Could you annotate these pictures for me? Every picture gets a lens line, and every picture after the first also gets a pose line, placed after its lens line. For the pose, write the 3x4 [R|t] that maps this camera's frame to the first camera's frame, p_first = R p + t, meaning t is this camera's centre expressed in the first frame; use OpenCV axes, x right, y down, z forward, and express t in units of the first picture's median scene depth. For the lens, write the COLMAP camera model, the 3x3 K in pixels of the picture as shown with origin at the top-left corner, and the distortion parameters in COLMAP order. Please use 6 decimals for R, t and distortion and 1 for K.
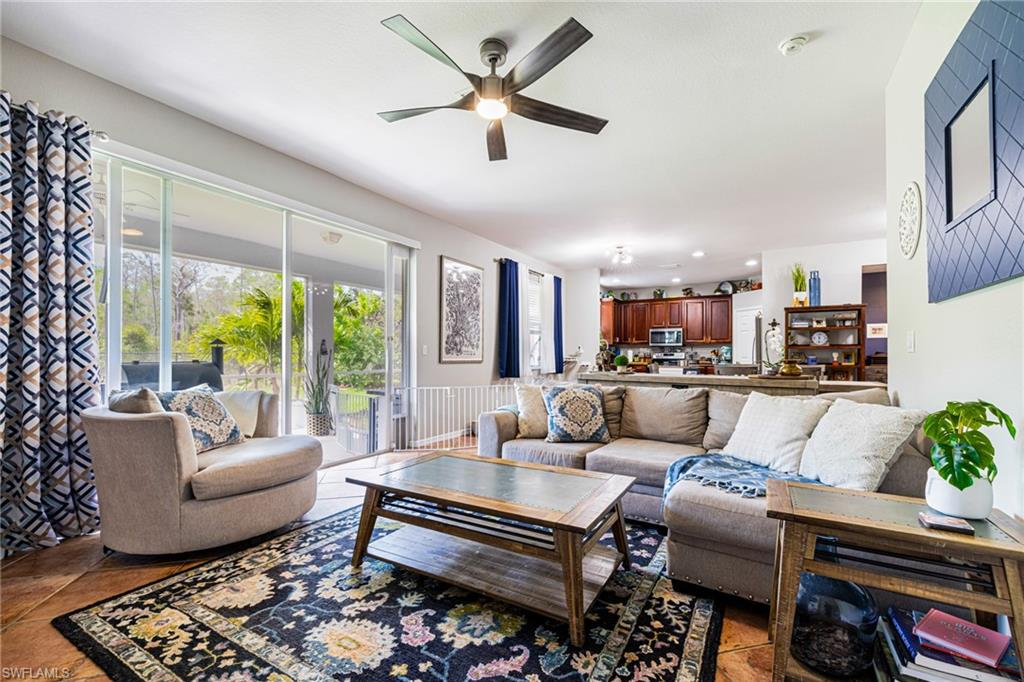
lens RADIAL K [[440.1, 0, 513.8], [0, 440.1, 350.5], [0, 0, 1]] dist [-0.000726, -0.000103]
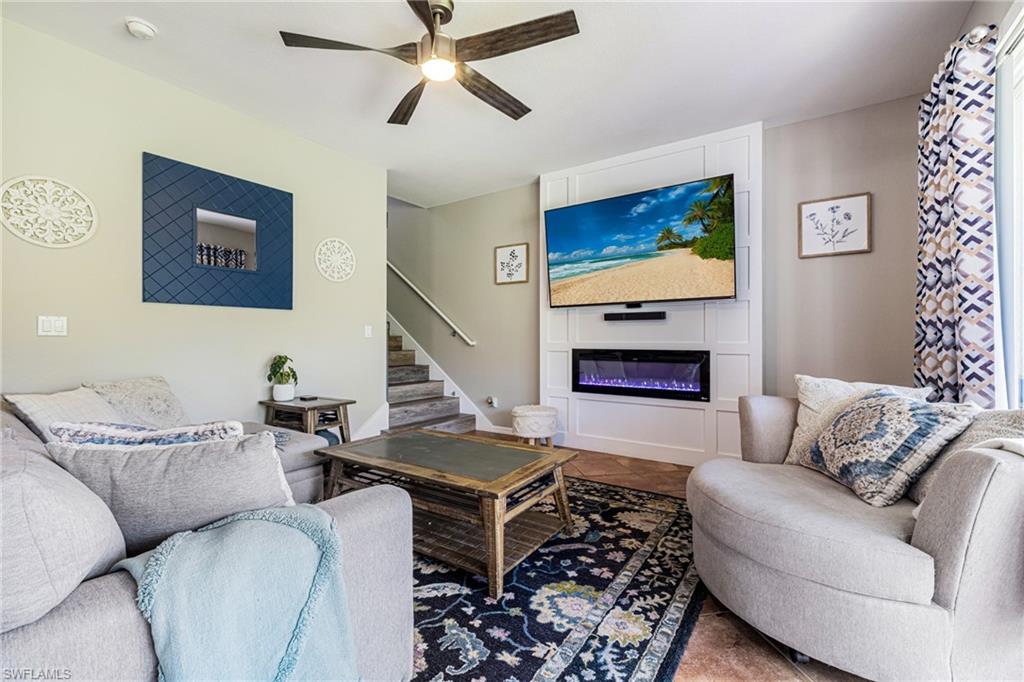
lens RADIAL K [[436.5, 0, 517.6], [0, 436.5, 343.2], [0, 0, 1]] dist [0.001750, 0.000313]
pose [[-0.997873, -0.002007, 0.065164, -0.309142], [-0.002285, 0.999989, -0.004197, 0.027532], [-0.065155, -0.004337, -0.997866, 2.145819]]
